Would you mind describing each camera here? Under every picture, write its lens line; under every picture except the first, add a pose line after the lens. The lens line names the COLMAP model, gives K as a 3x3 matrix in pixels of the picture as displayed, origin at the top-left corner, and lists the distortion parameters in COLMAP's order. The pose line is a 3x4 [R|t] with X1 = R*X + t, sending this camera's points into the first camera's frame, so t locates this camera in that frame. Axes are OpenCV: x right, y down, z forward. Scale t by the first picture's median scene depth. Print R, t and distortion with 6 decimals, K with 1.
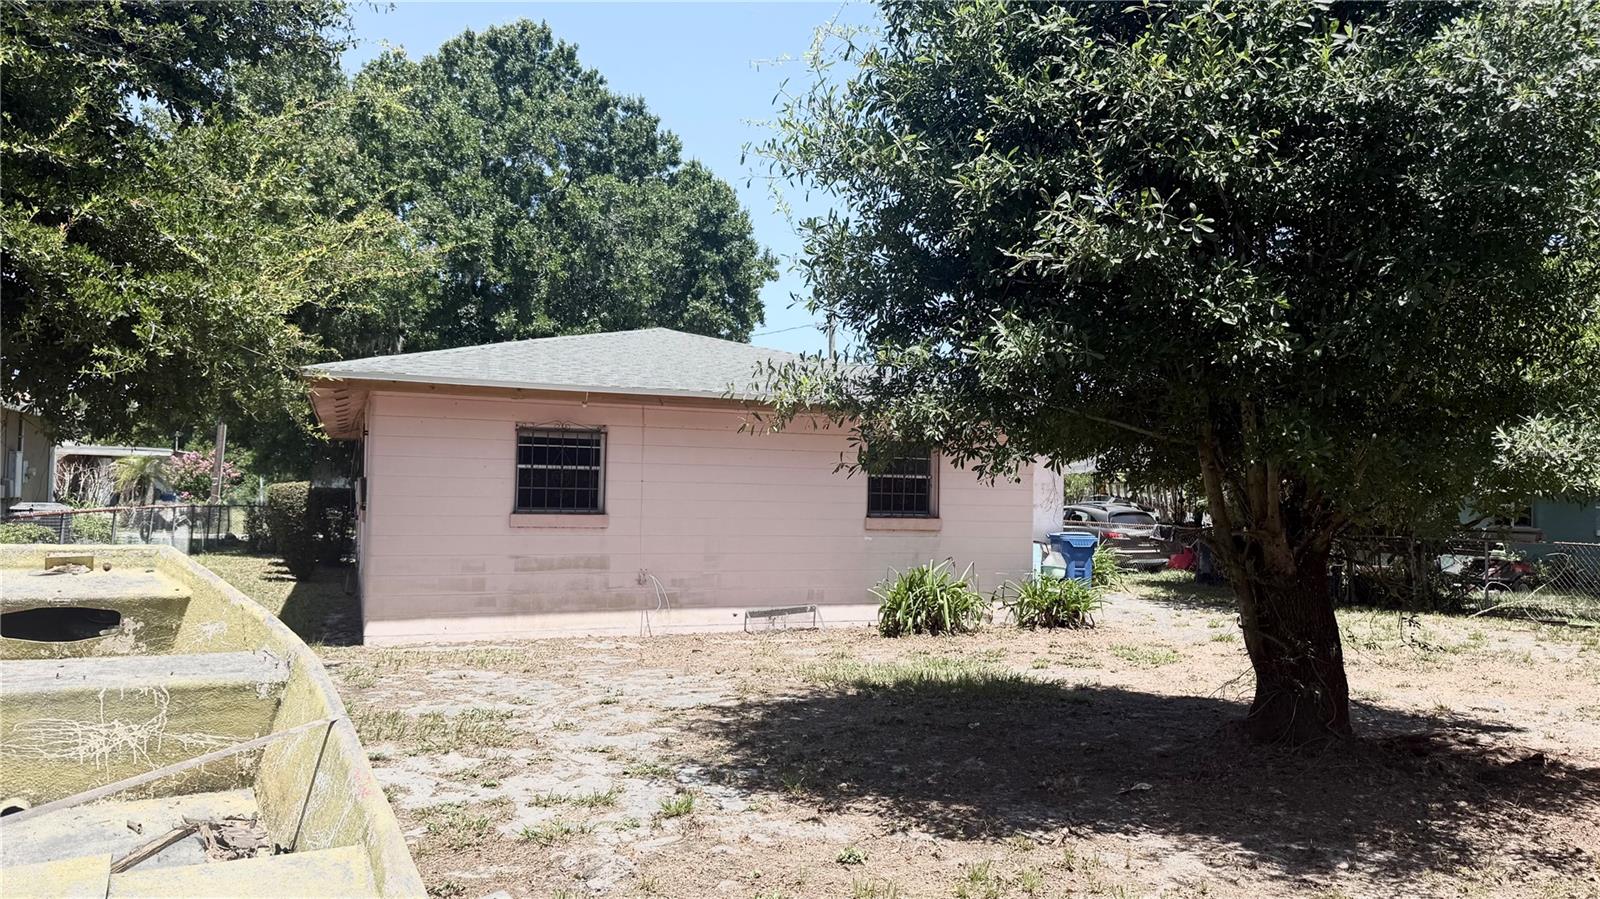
lens RADIAL K [[1118.6, 0, 800.5], [0, 1118.6, 437.0], [0, 0, 1]] dist [0.053566, -0.045894]
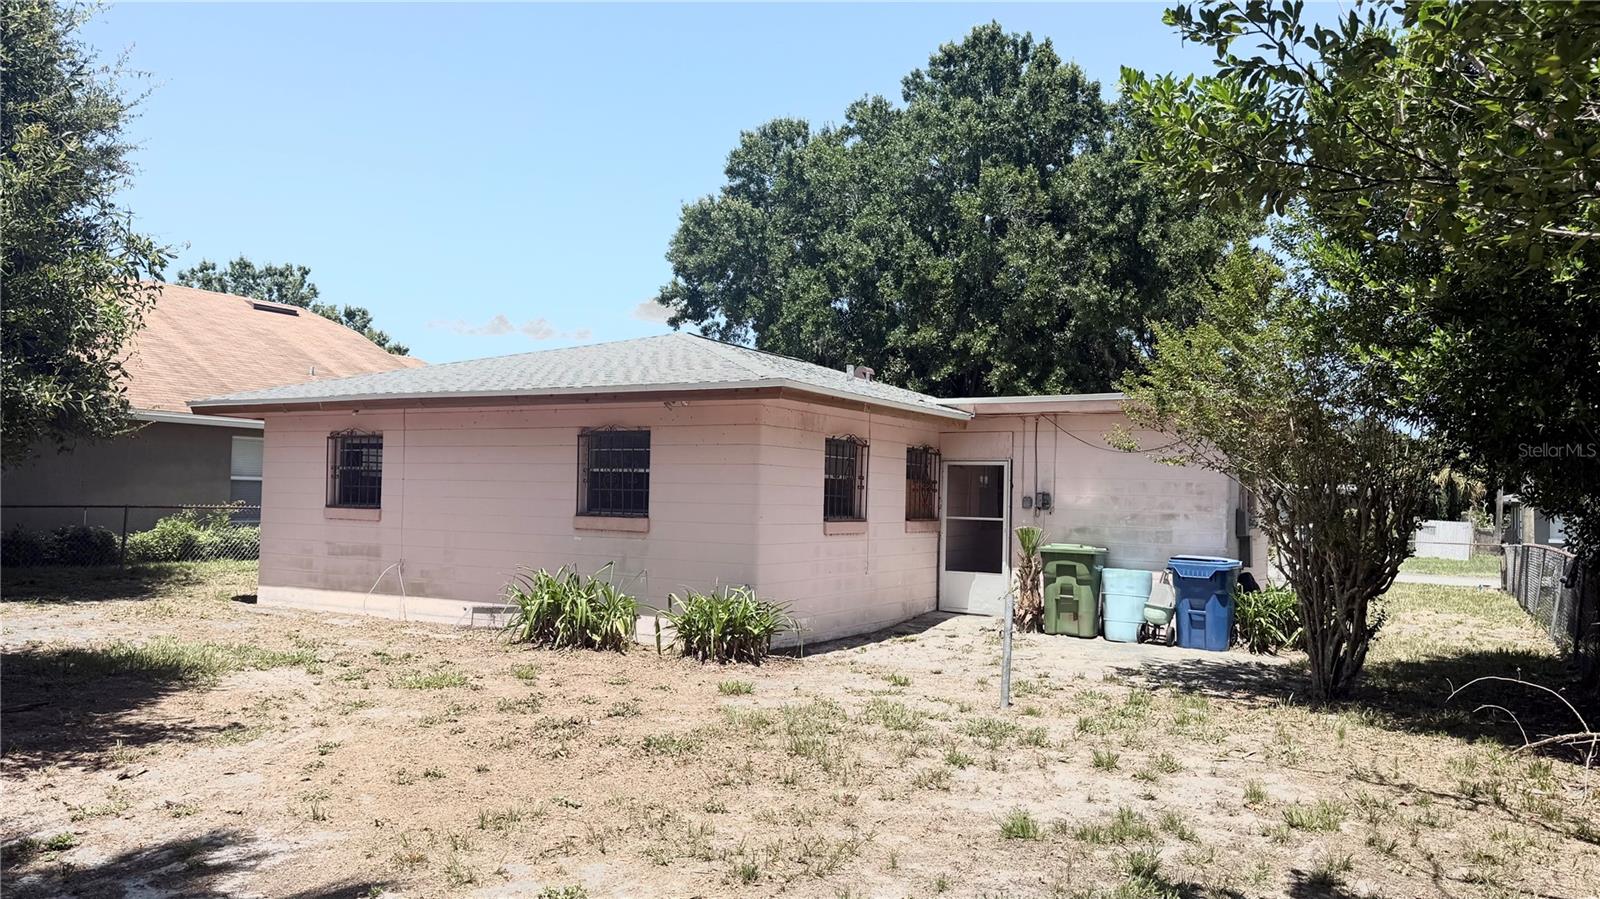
lens RADIAL K [[1118.6, 0, 796.8], [0, 1118.6, 462.4], [0, 0, 1]] dist [0.053566, -0.045894]
pose [[0.612585, -0.033987, -0.789674, 0.932559], [0.027239, 0.999389, -0.021883, 0.055881], [0.789935, -0.008104, 0.613137, 0.606836]]
